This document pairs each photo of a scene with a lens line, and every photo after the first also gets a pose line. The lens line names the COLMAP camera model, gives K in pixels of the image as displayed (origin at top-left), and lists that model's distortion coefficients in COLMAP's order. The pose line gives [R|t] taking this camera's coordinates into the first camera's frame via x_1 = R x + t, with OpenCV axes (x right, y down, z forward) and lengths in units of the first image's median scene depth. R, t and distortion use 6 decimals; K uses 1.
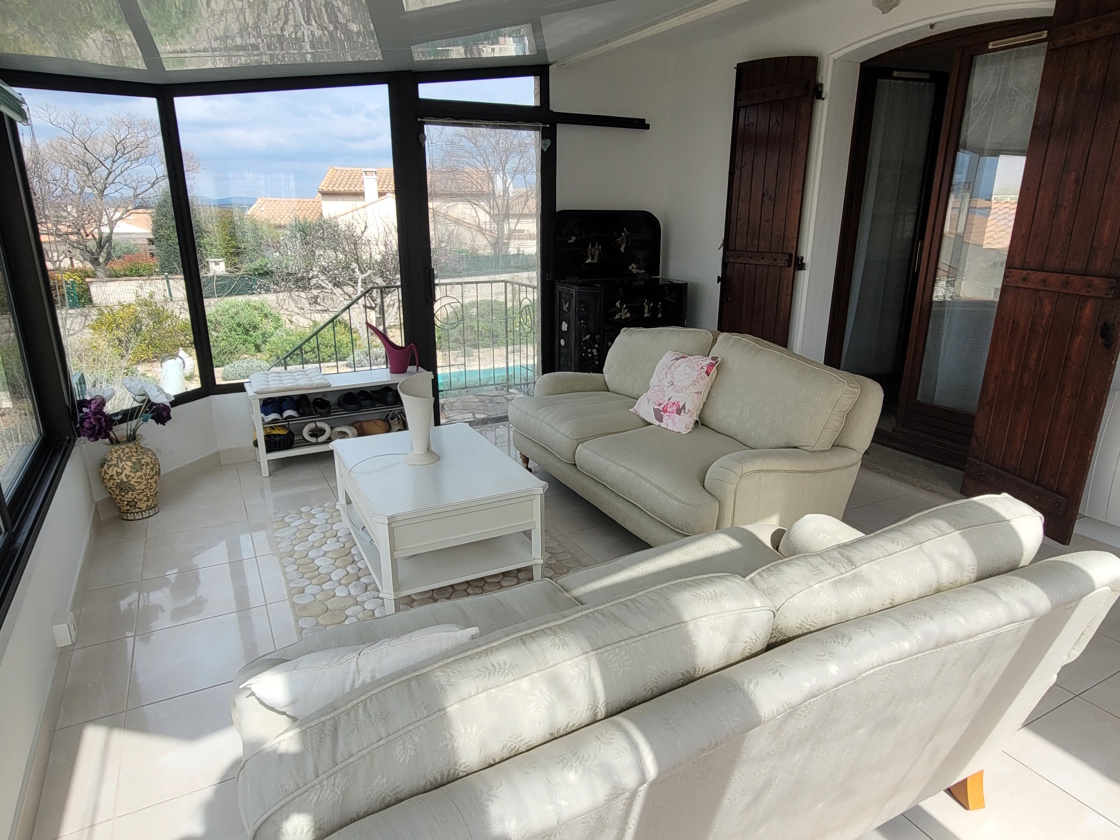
lens RADIAL K [[686.7, 0, 559.6], [0, 686.7, 420.9], [0, 0, 1]] dist [0.002404, -0.000145]
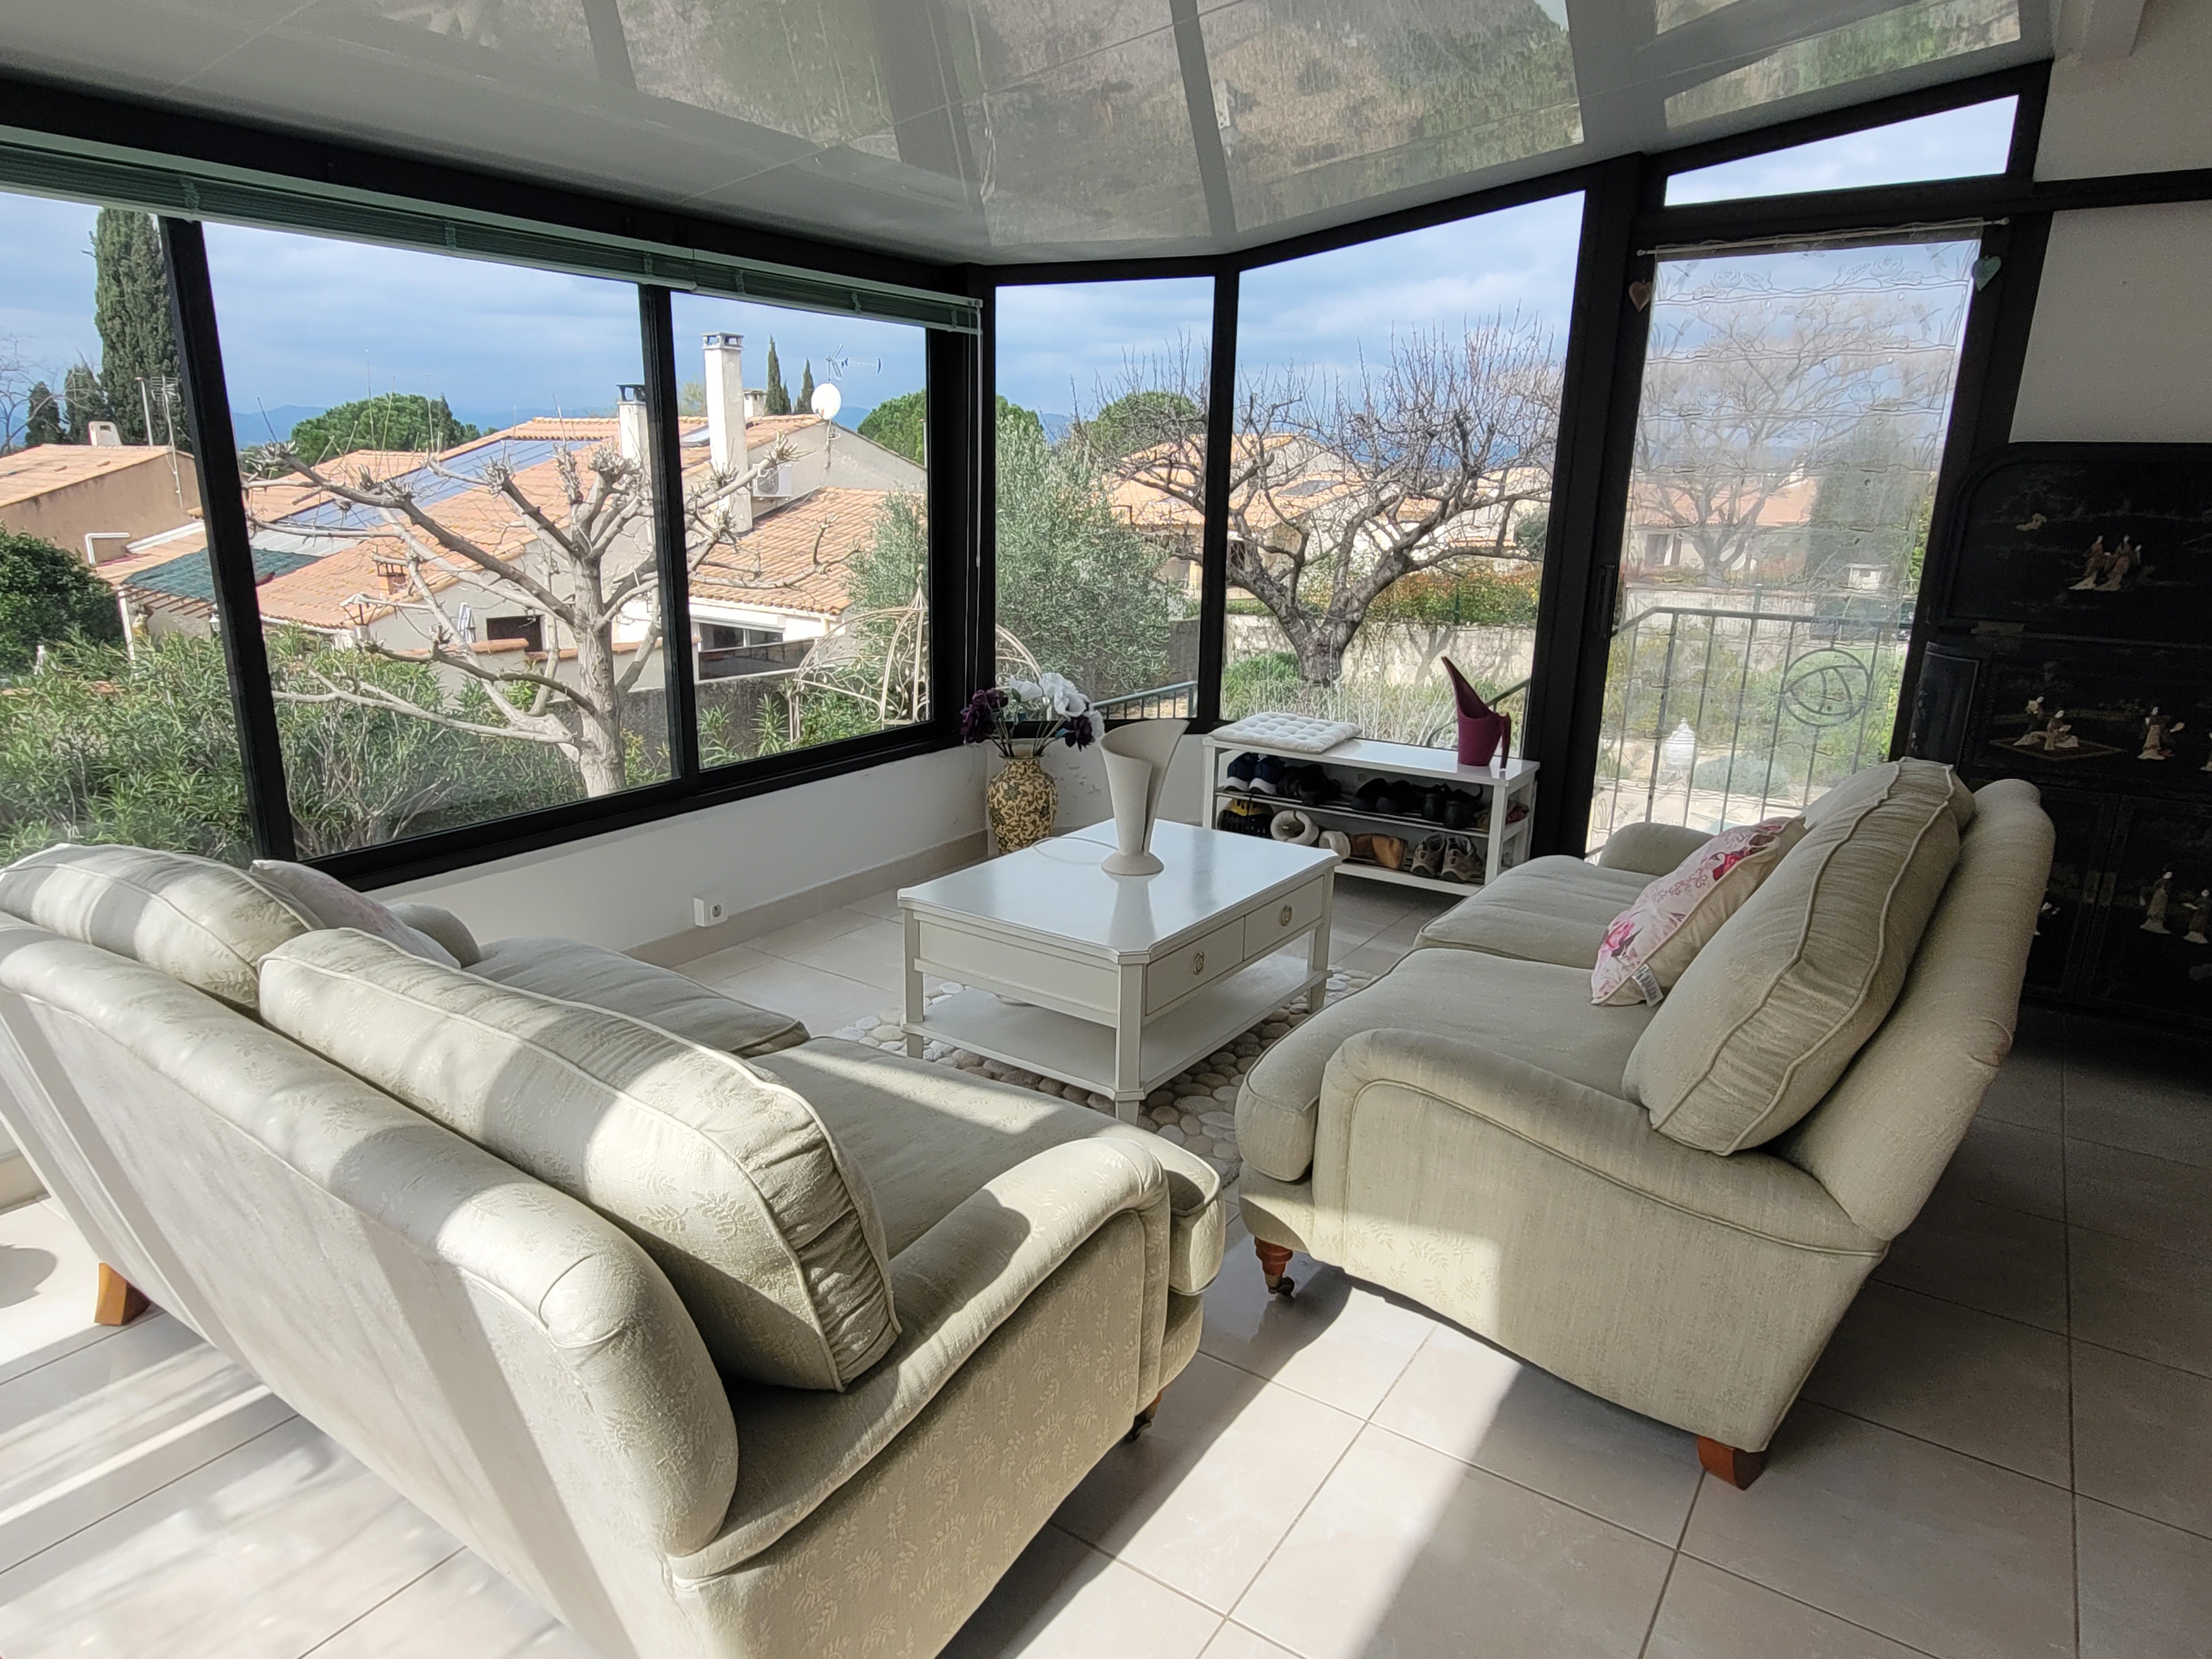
lens RADIAL K [[1364.2, 0, 1103.9], [0, 1364.2, 835.4], [0, 0, 1]] dist [0.001788, -0.000505]
pose [[0.469190, 0.235793, -0.851036, 0.493356], [-0.268497, 0.956162, 0.116894, -0.063012], [0.841291, 0.173655, 0.511931, 0.265623]]
